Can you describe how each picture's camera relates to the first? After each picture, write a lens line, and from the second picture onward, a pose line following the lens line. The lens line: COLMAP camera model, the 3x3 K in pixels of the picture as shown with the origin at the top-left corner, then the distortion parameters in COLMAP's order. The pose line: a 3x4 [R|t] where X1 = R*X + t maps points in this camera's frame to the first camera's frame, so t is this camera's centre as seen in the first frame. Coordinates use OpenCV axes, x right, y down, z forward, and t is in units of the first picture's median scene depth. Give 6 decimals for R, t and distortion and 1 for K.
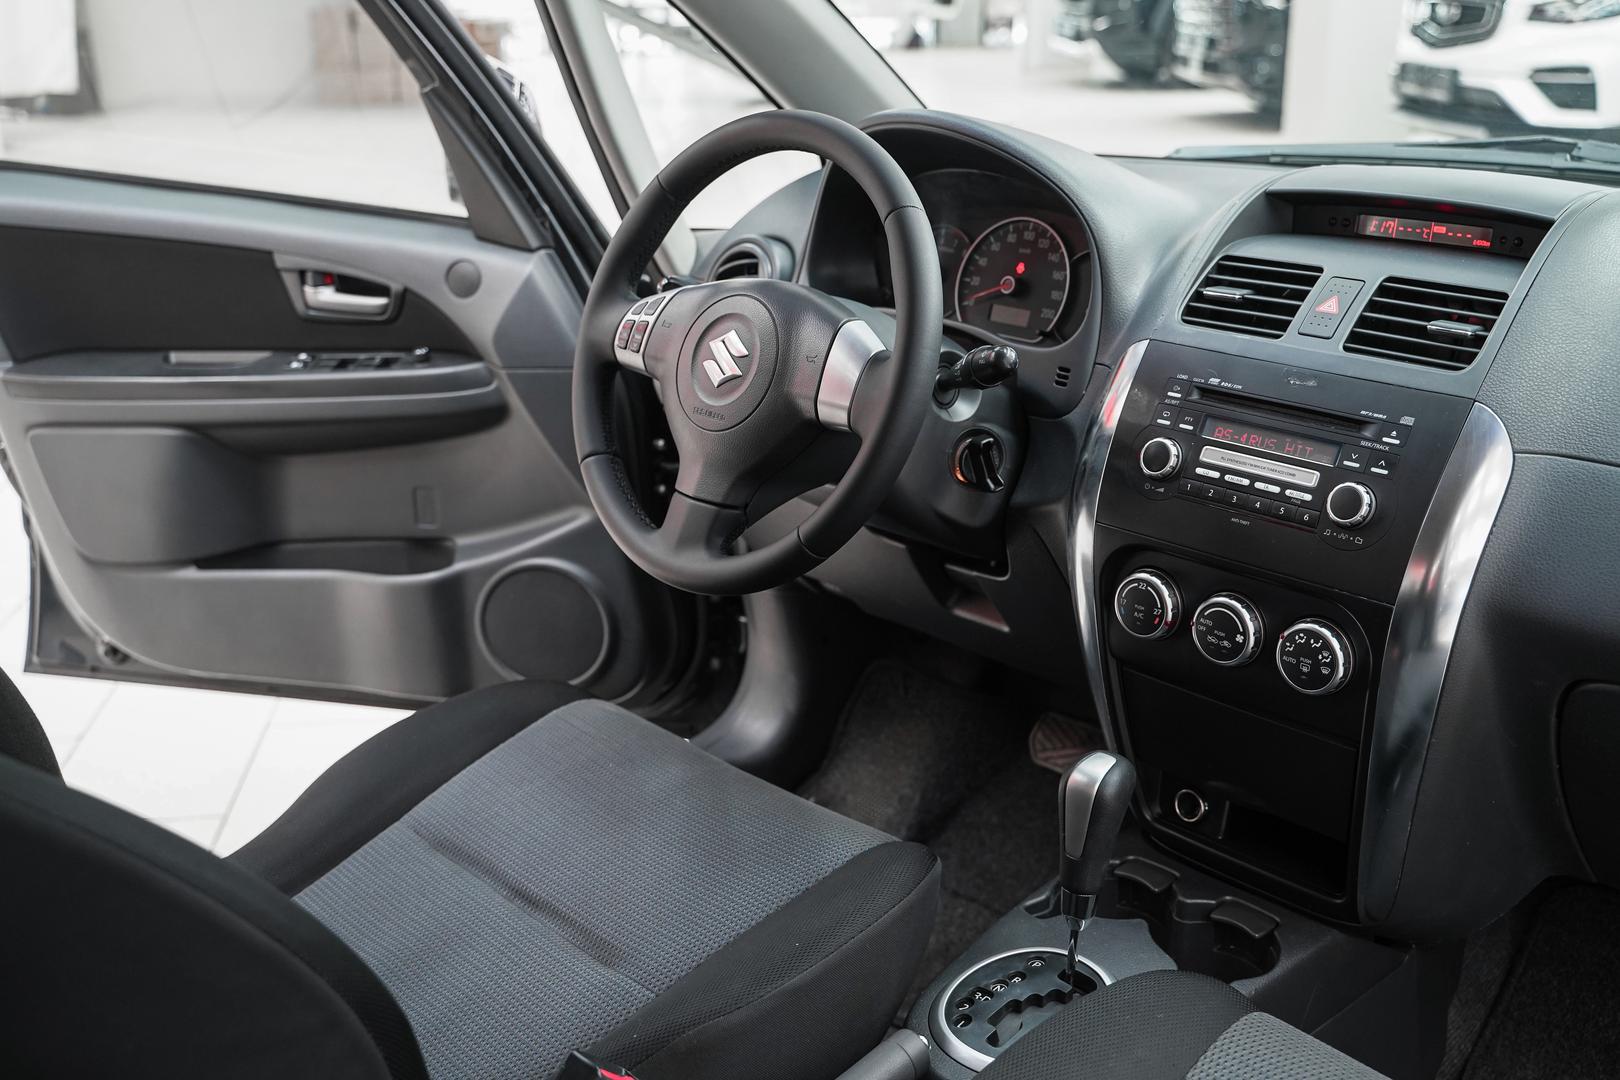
lens RADIAL K [[1662.3, 0, 803.0], [0, 1662.3, 531.6], [0, 0, 1]] dist [-0.001098, -0.000731]
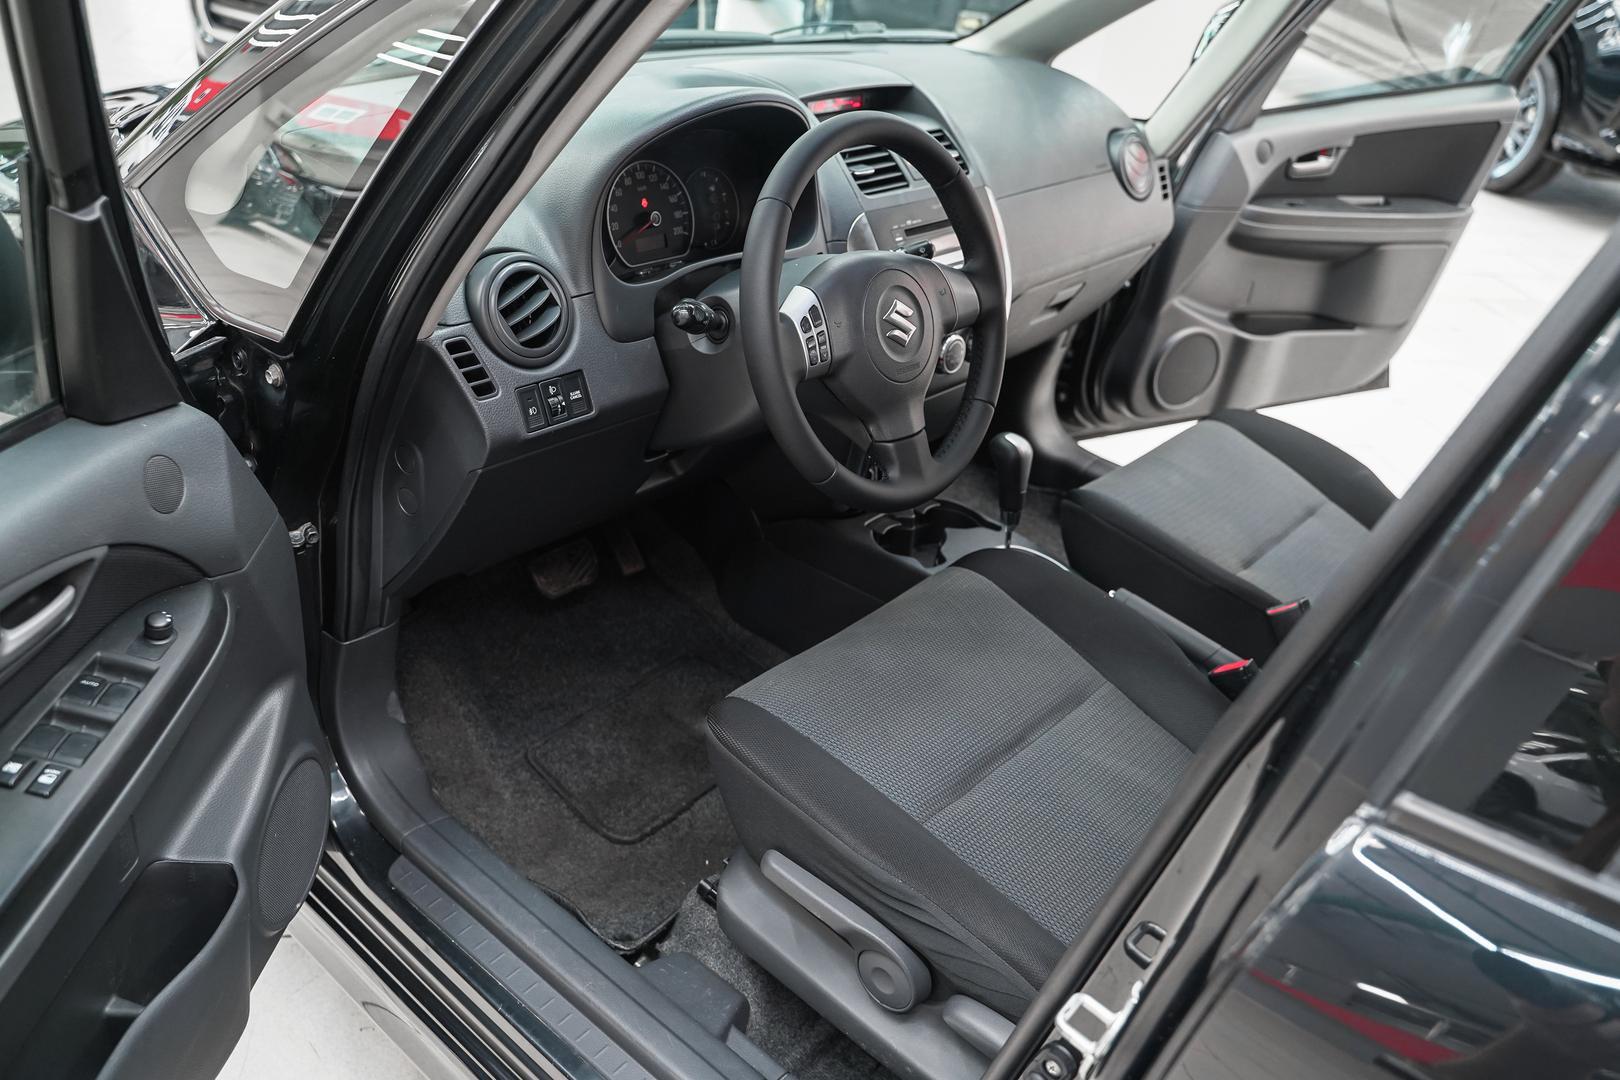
lens RADIAL K [[1308.0, 0, 810.0], [0, 1308.0, 540.0], [0, 0, 1]] dist [-0.000382, 0.002629]
pose [[-0.092340, -0.493581, 0.864784, -0.968018], [0.225745, 0.835503, 0.500973, -0.473871], [-0.969800, 0.241481, 0.034273, 1.068288]]
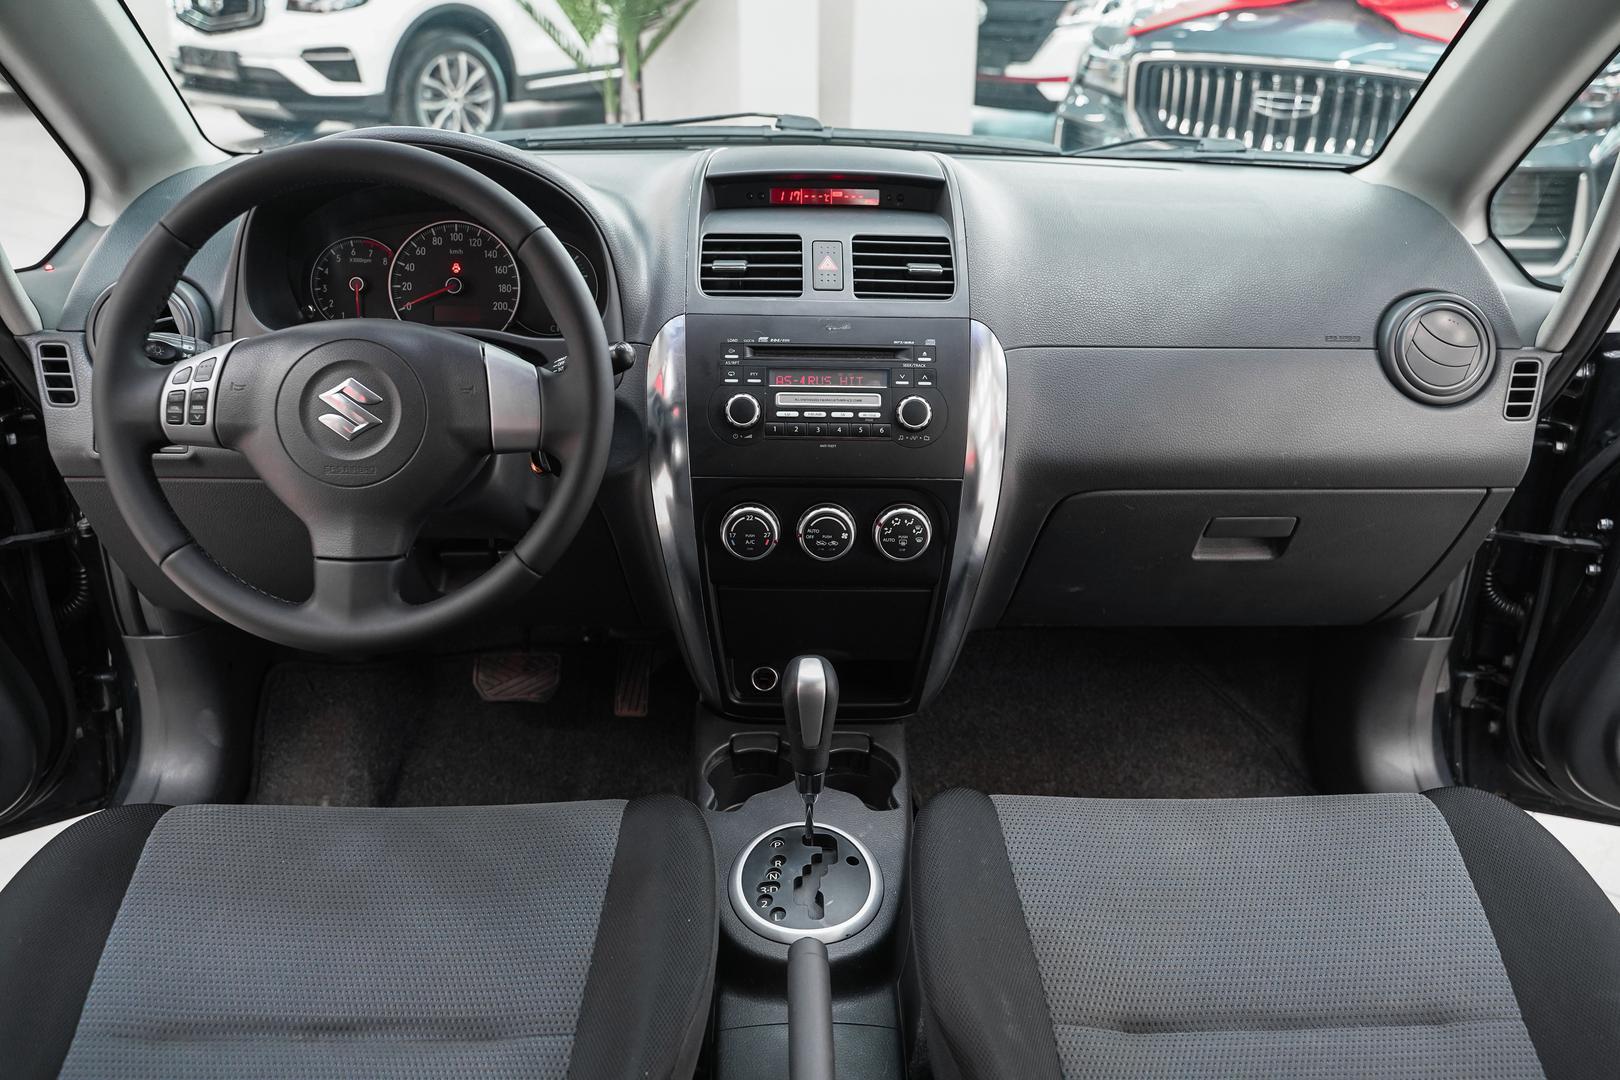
lens RADIAL K [[1302.4, 0, 828.3], [0, 1302.4, 533.0], [0, 0, 1]] dist [0.009860, -0.047750]
pose [[0.666916, -0.280351, 0.690381, -0.396089], [0.219055, 0.959346, 0.177963, -0.107799], [-0.712206, 0.032545, 0.701216, 0.287744]]
